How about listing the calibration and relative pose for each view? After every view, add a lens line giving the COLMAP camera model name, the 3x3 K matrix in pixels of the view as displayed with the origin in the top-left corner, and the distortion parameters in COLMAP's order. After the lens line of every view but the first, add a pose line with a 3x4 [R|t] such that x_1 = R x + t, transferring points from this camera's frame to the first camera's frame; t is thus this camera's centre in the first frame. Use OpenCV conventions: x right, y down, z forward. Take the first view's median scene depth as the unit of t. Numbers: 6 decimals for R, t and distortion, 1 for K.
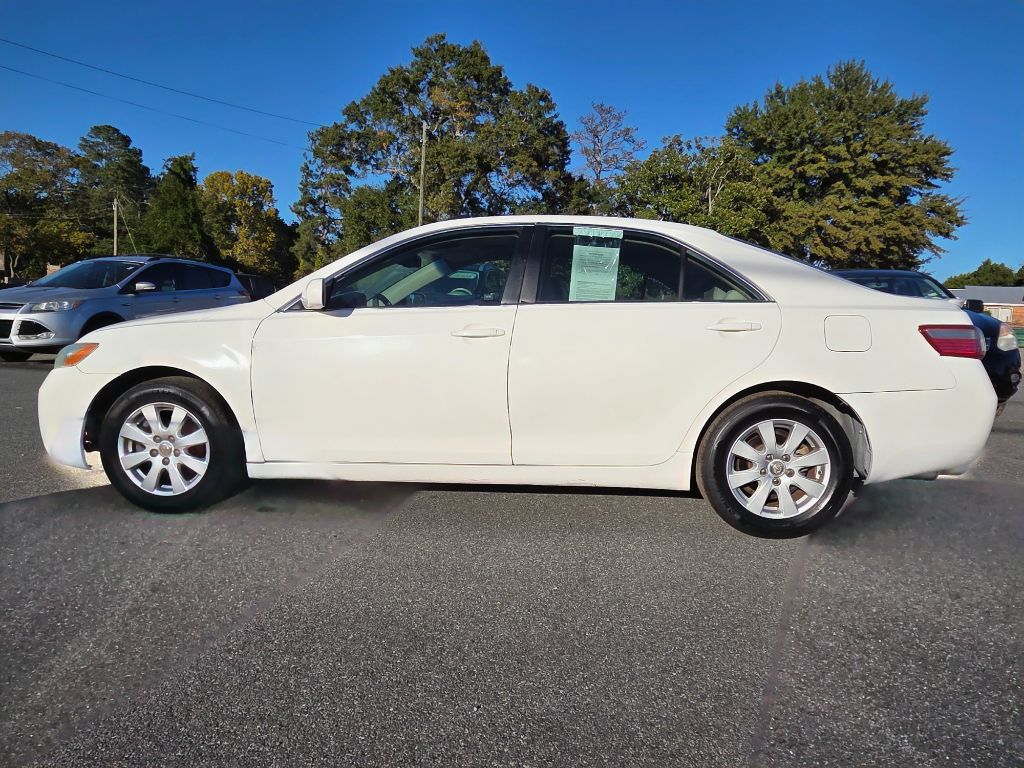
lens RADIAL K [[739.7, 0, 511.1], [0, 739.7, 379.0], [0, 0, 1]] dist [-0.000474, -0.003672]
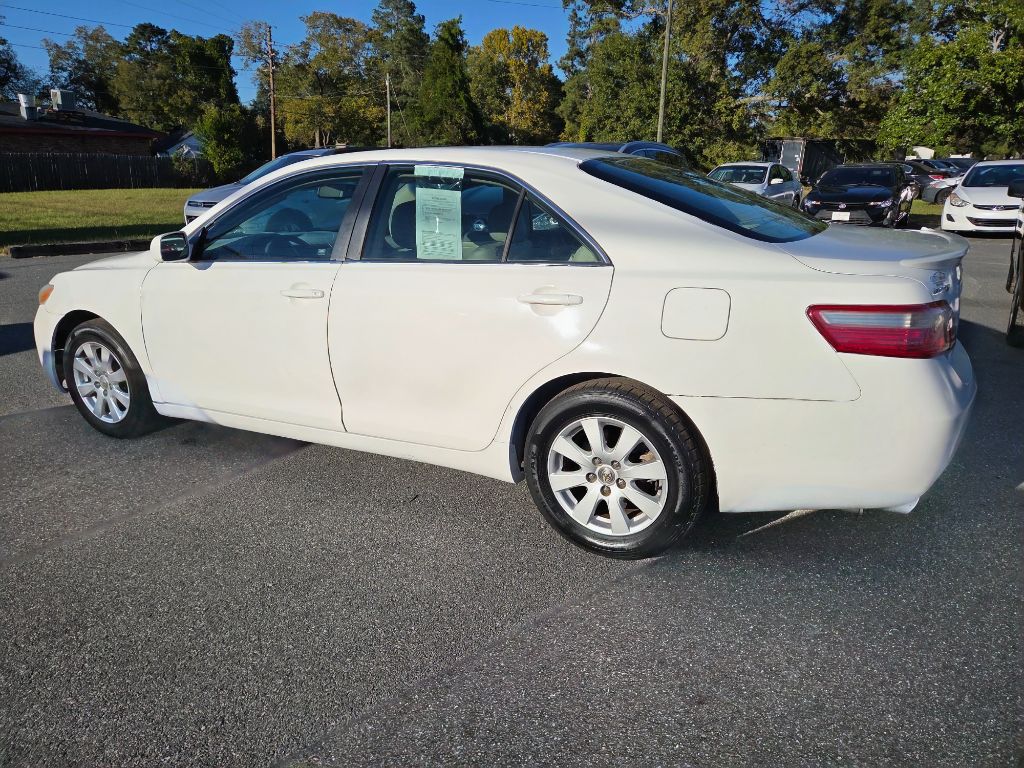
lens RADIAL K [[743.5, 0, 512.0], [0, 743.5, 384.0], [0, 0, 1]] dist [0.078095, -0.085378]
pose [[0.899769, 0.089064, -0.427180, 0.117638], [-0.000553, 0.979181, 0.202988, -0.027536], [0.436365, -0.182406, 0.881086, 0.050240]]
